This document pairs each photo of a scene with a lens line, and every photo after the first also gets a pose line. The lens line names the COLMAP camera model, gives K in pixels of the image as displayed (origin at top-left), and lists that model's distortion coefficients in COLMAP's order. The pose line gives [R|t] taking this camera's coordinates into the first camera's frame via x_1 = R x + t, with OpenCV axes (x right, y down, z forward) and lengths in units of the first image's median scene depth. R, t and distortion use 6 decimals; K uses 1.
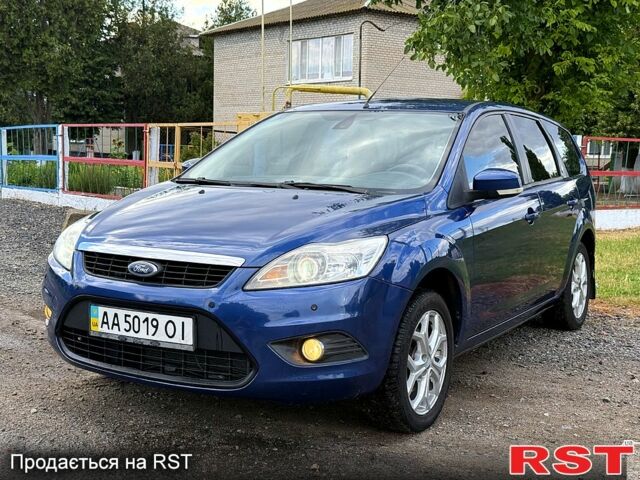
lens RADIAL K [[946.3, 0, 314.4], [0, 946.3, 241.6], [0, 0, 1]] dist [0.141499, 0.000000]
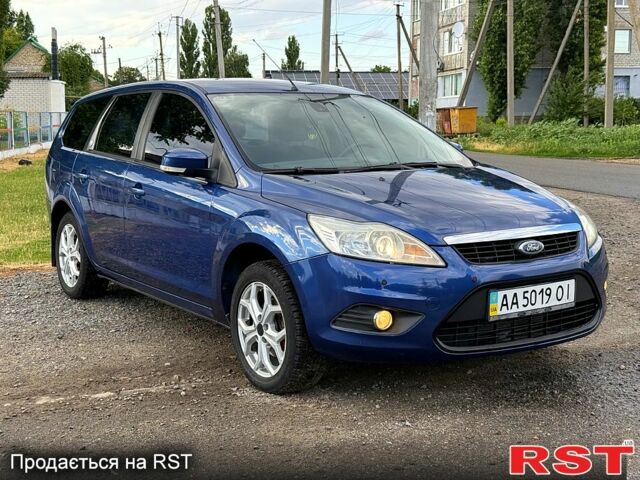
lens RADIAL K [[946.3, 0, 314.6], [0, 946.3, 237.4], [0, 0, 1]] dist [0.141499, 0.000000]
pose [[0.421777, -0.148027, 0.894535, -1.266250], [0.108641, 0.987726, 0.112224, -0.133449], [-0.900168, 0.049850, 0.432682, 0.737480]]
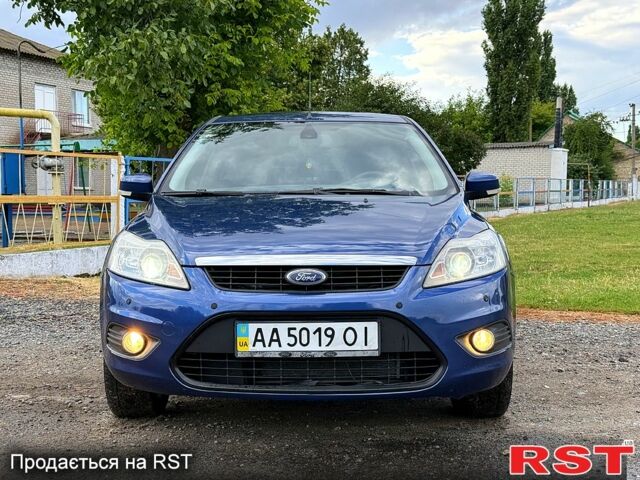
lens RADIAL K [[946.3, 0, 319.9], [0, 946.3, 240.5], [0, 0, 1]] dist [0.141499, 0.000000]
pose [[0.860847, -0.056847, 0.505679, -0.633929], [0.077015, 0.996848, -0.019043, 0.011282], [-0.503002, 0.055338, 0.862512, 0.180600]]
